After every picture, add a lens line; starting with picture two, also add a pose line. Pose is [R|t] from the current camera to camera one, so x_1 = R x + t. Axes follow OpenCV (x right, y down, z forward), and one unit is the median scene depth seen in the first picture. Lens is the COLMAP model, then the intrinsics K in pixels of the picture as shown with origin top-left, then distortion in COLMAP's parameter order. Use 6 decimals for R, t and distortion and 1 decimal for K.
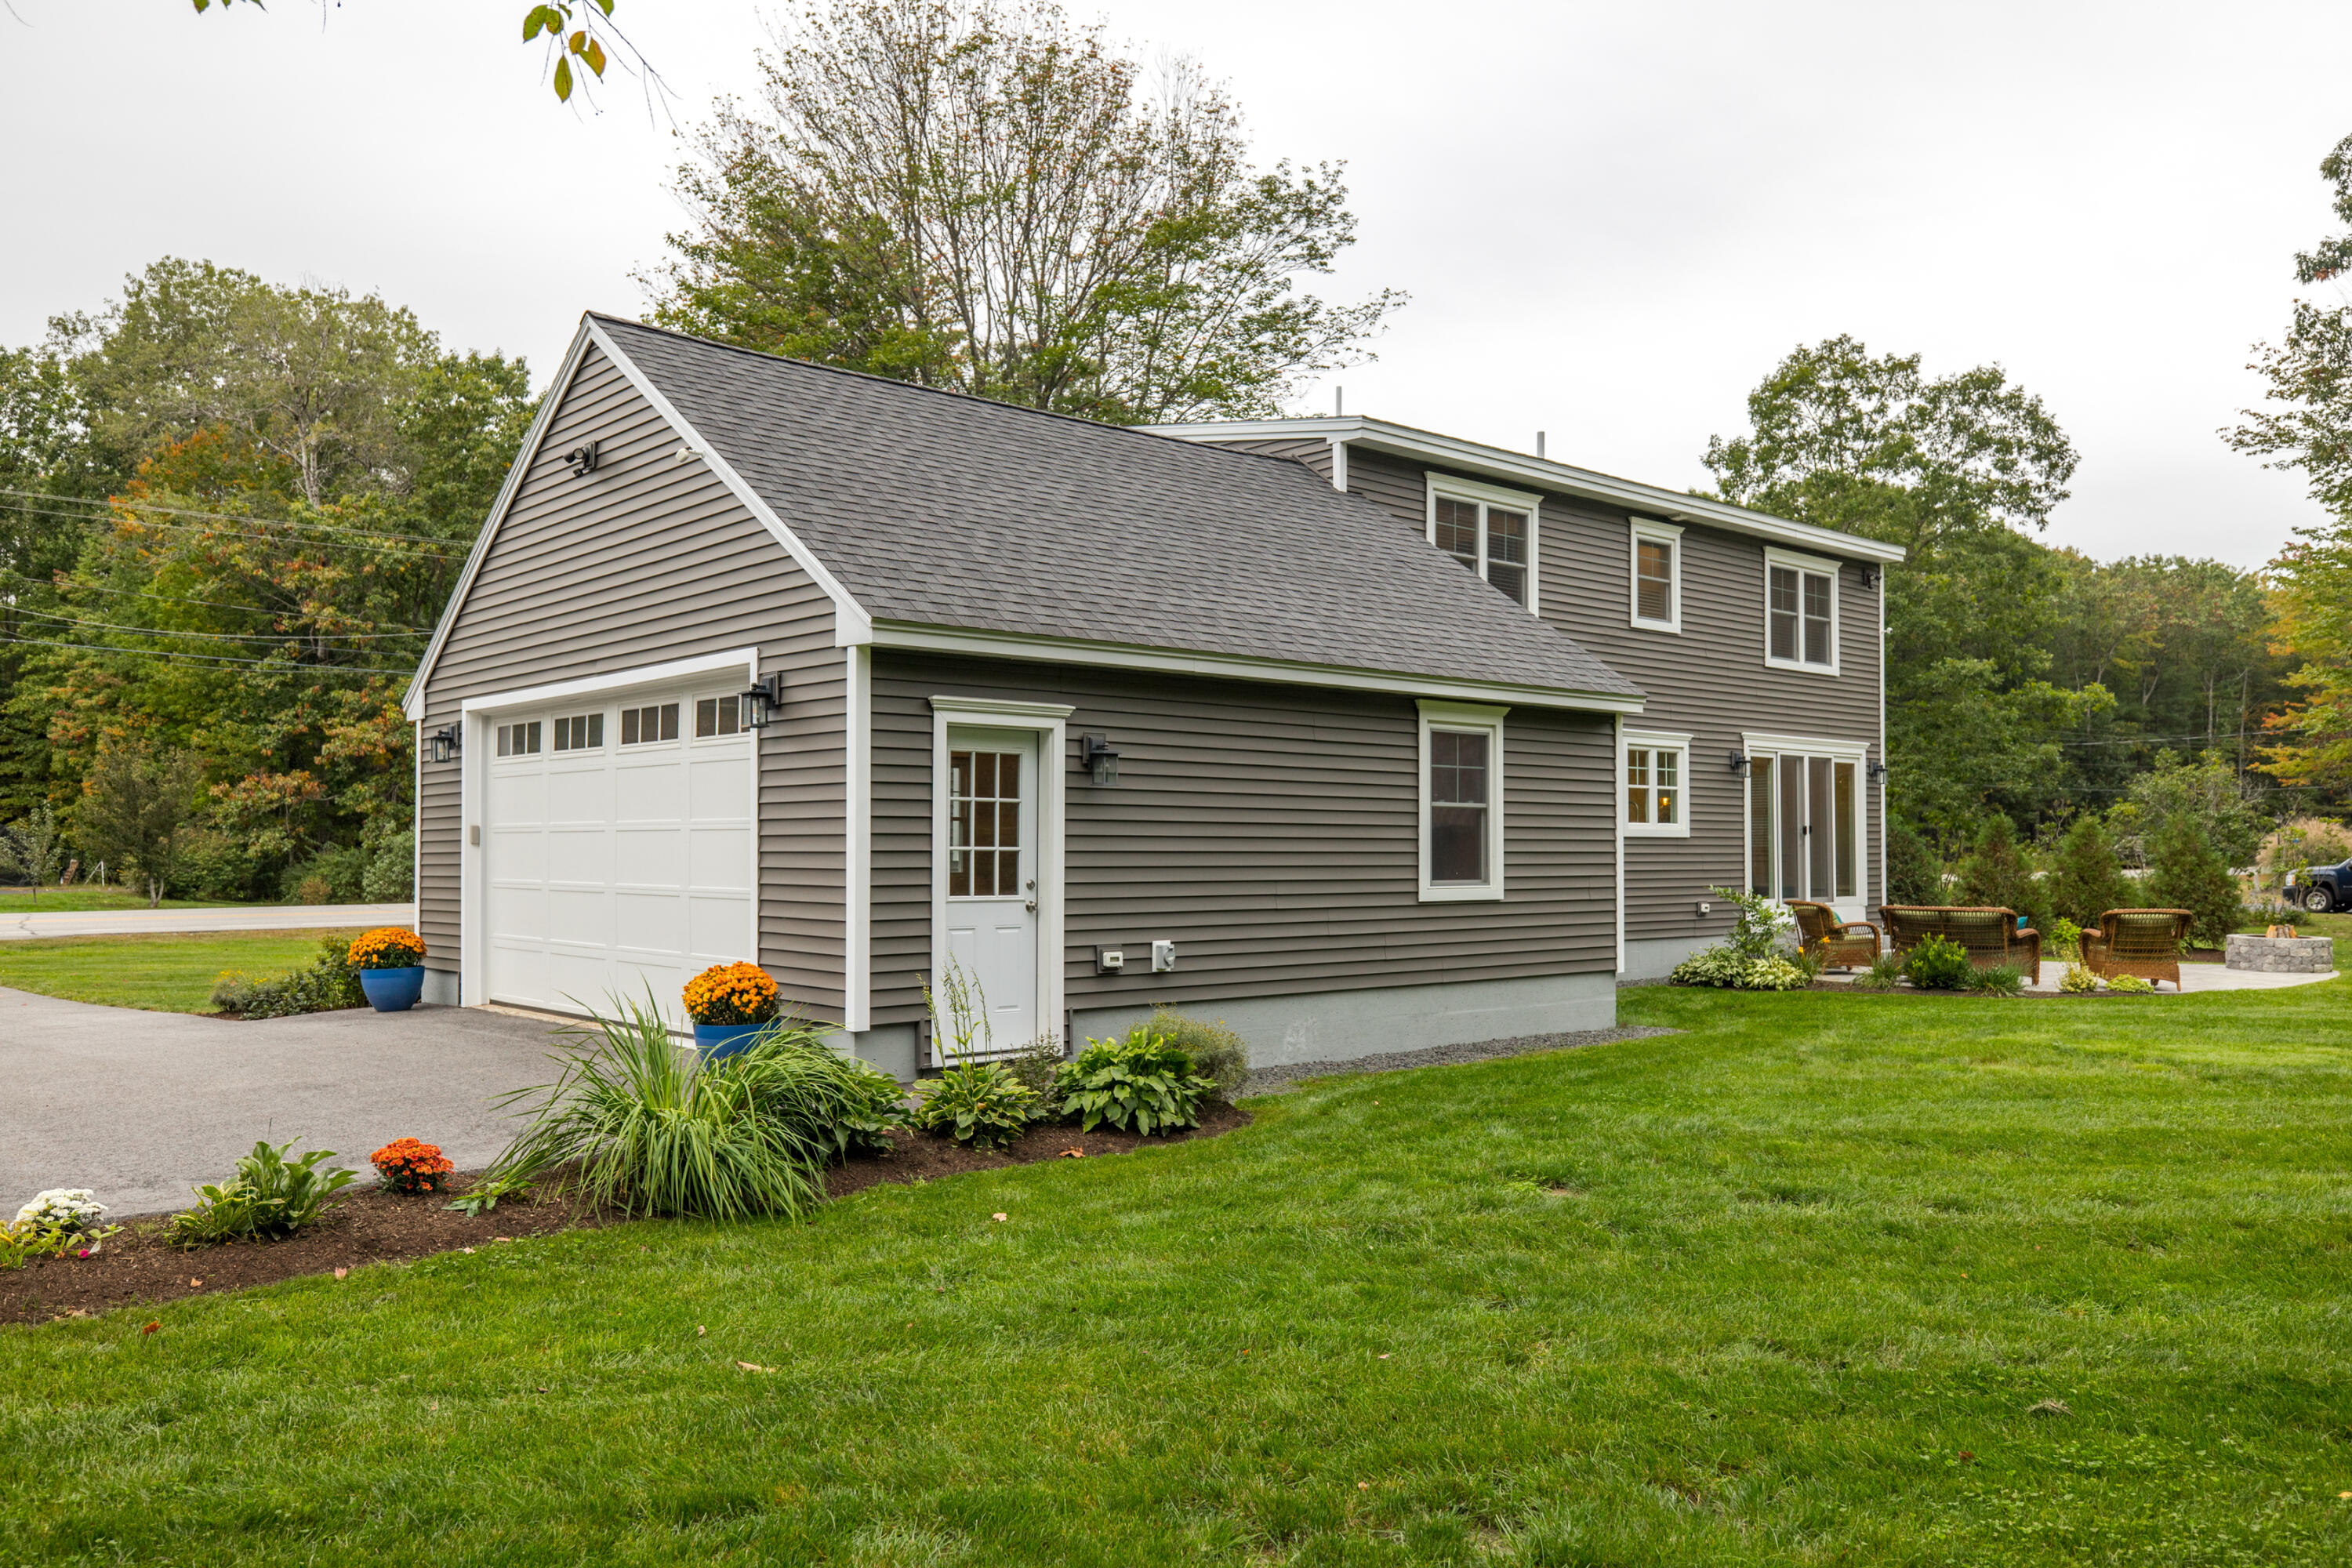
lens RADIAL K [[1761.7, 0, 1166.4], [0, 1761.7, 801.9], [0, 0, 1]] dist [0.001928, -0.003060]
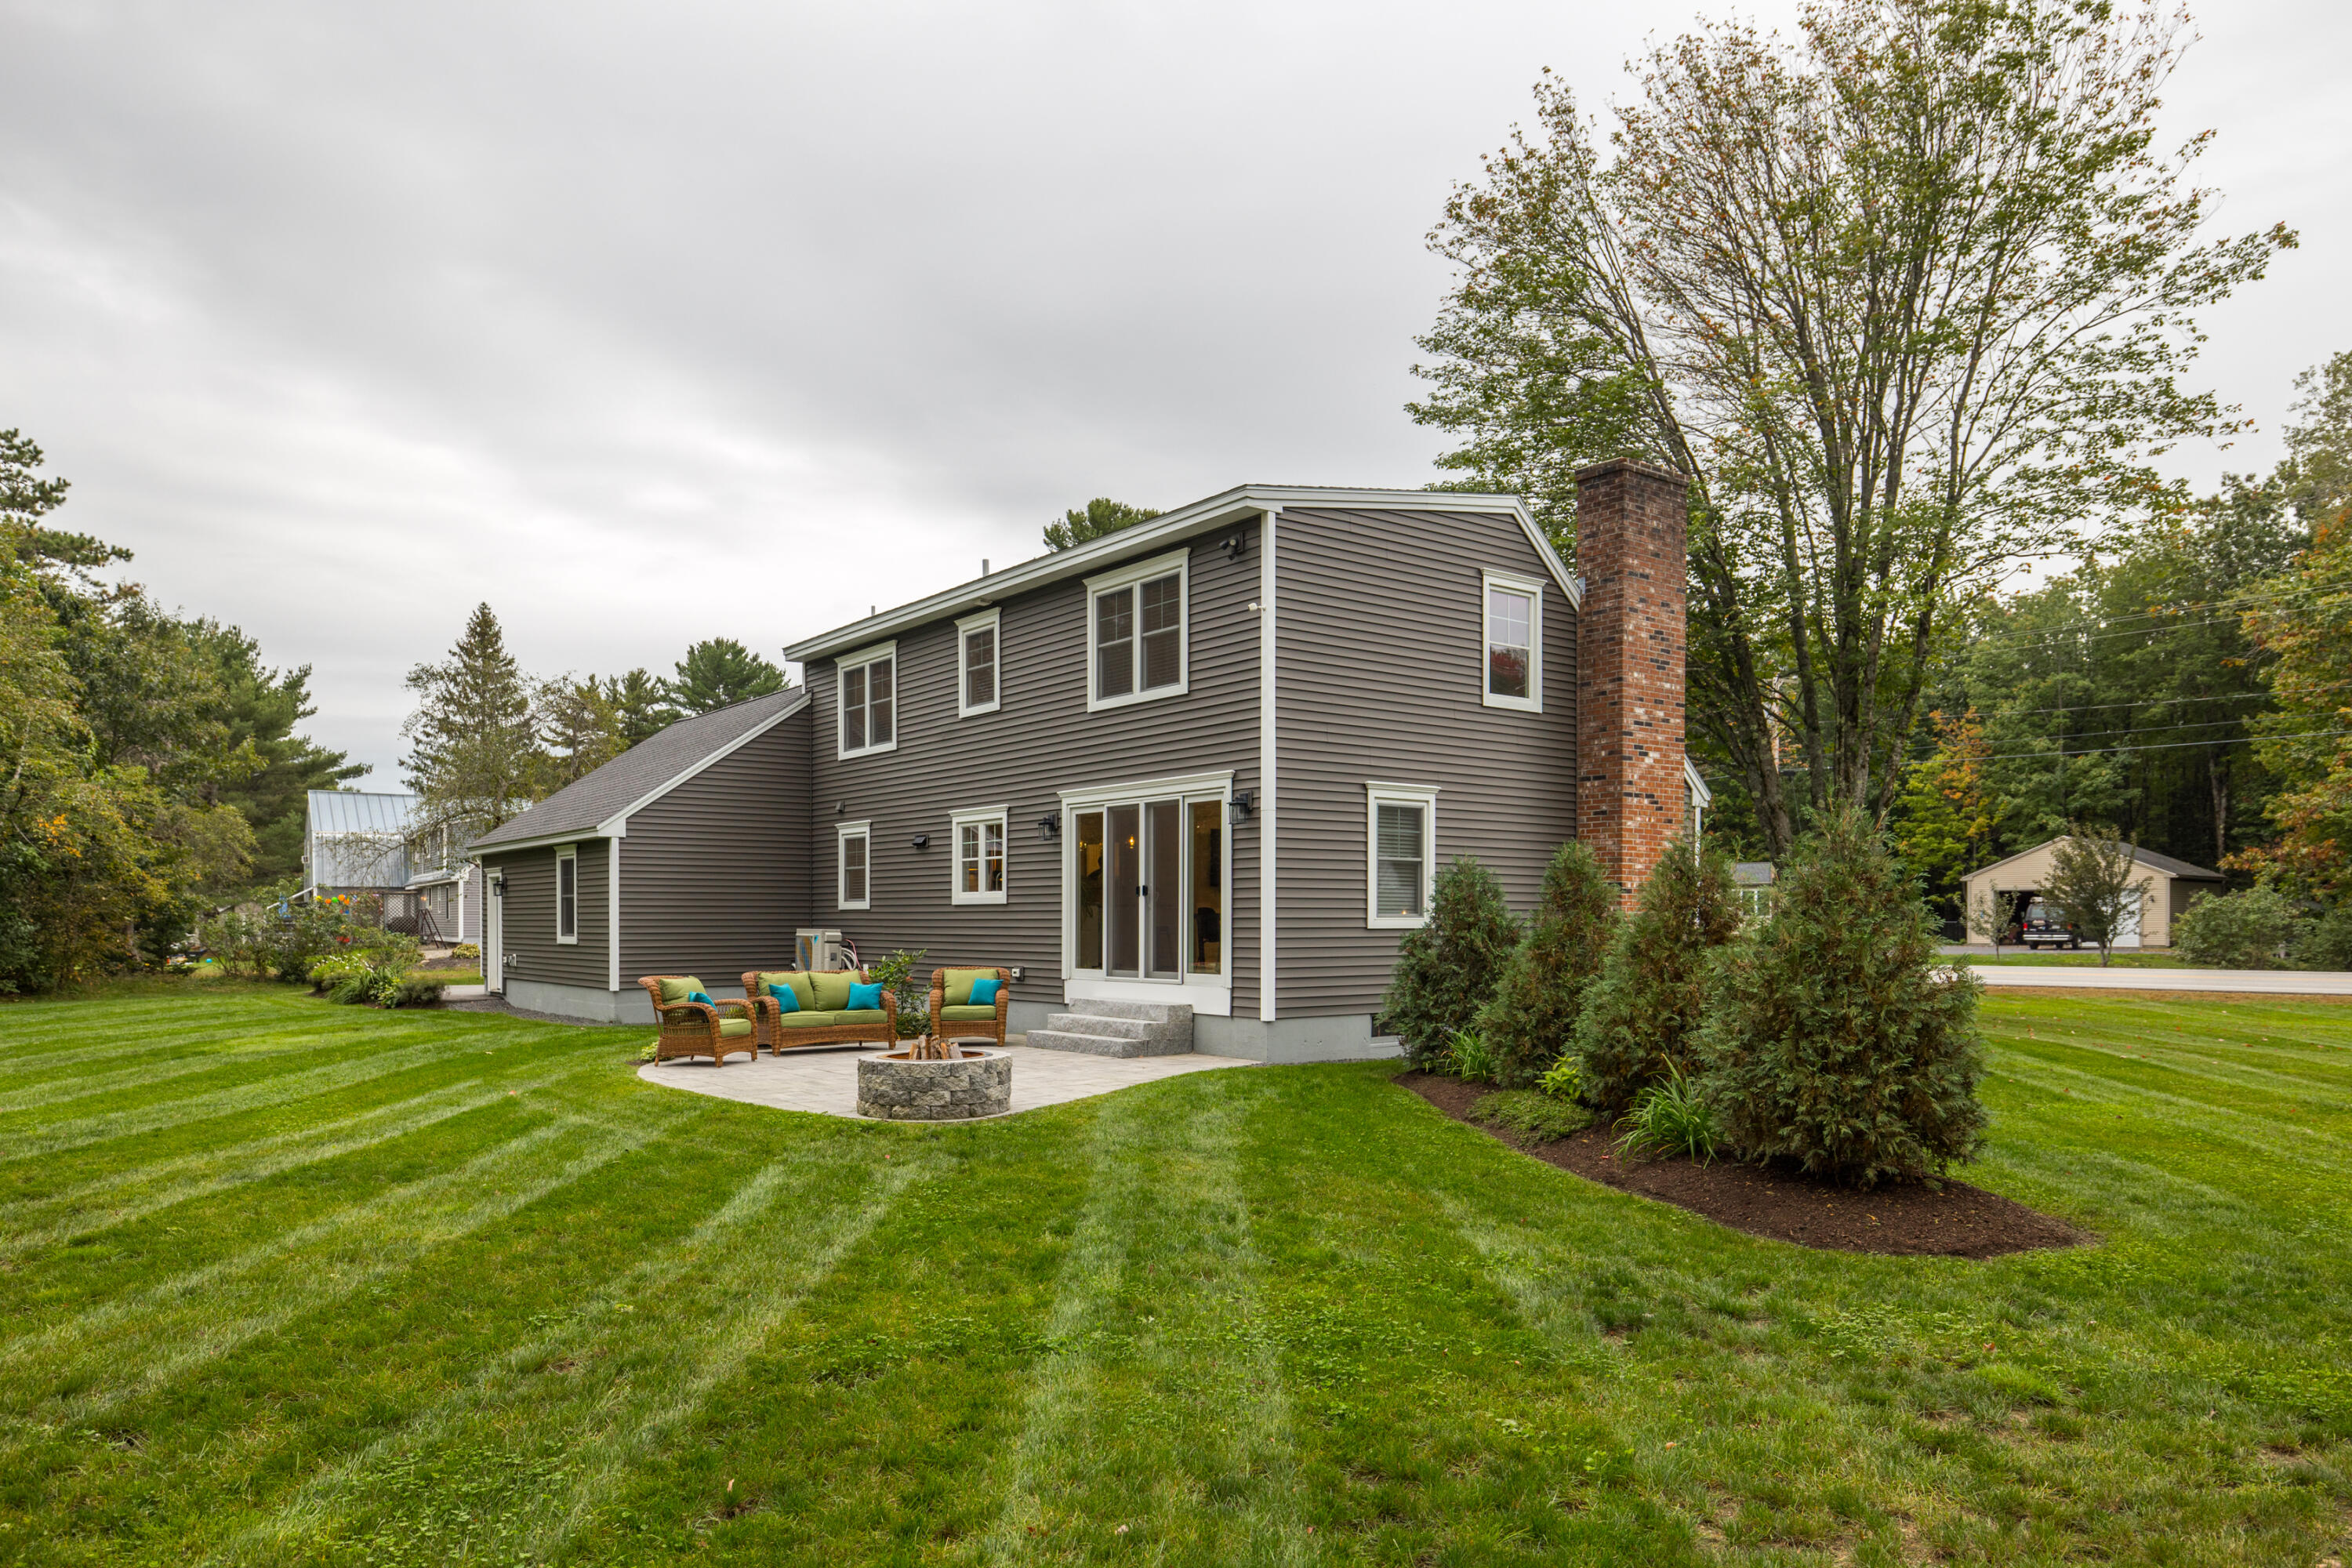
lens RADIAL K [[1516.1, 0, 1167.9], [0, 1516.1, 906.7], [0, 0, 1]] dist [0.003673, 0.002523]
pose [[-0.067385, -0.008689, -0.997689, 1.054827], [0.031639, 0.999441, -0.010841, 0.030740], [0.997225, -0.032297, -0.067073, 1.031634]]
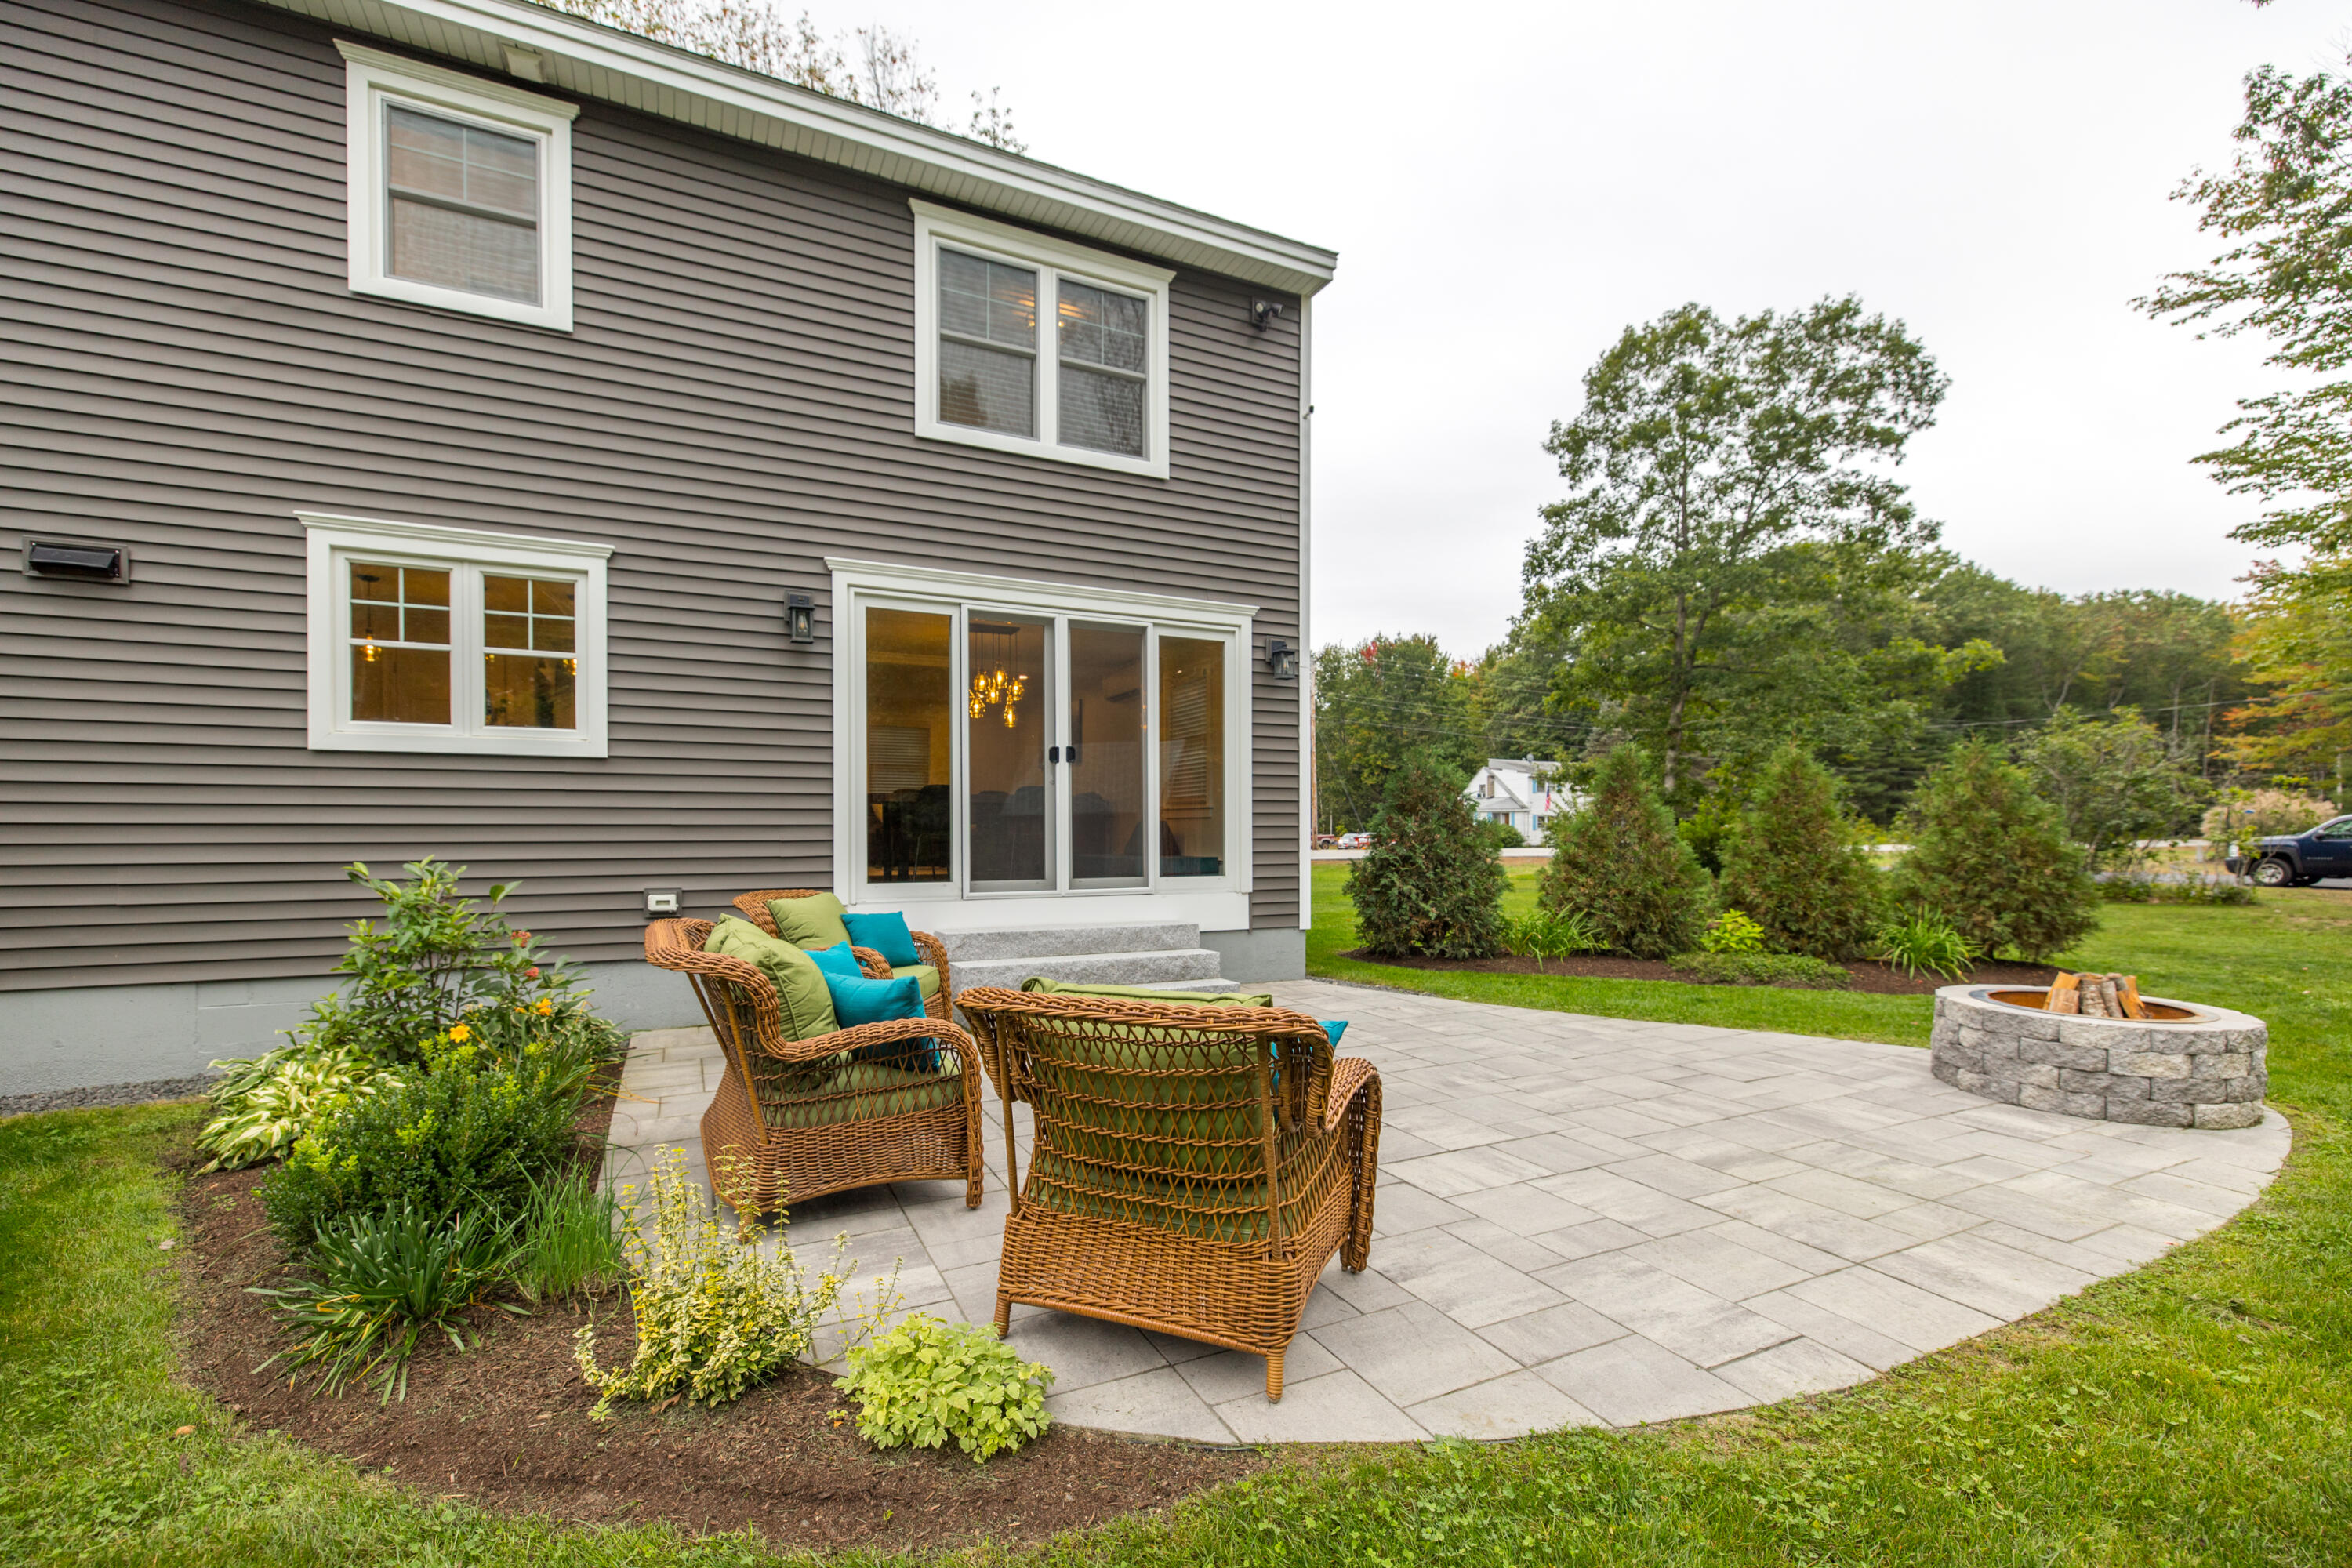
lens RADIAL K [[1000.2, 0, 1163.9], [0, 1000.2, 835.3], [0, 0, 1]] dist [0.000445, -0.000411]
pose [[0.965539, 0.000210, -0.260258, 0.461033], [0.008236, 0.999474, 0.031362, 0.030317], [0.260128, -0.032424, 0.965030, 0.691407]]
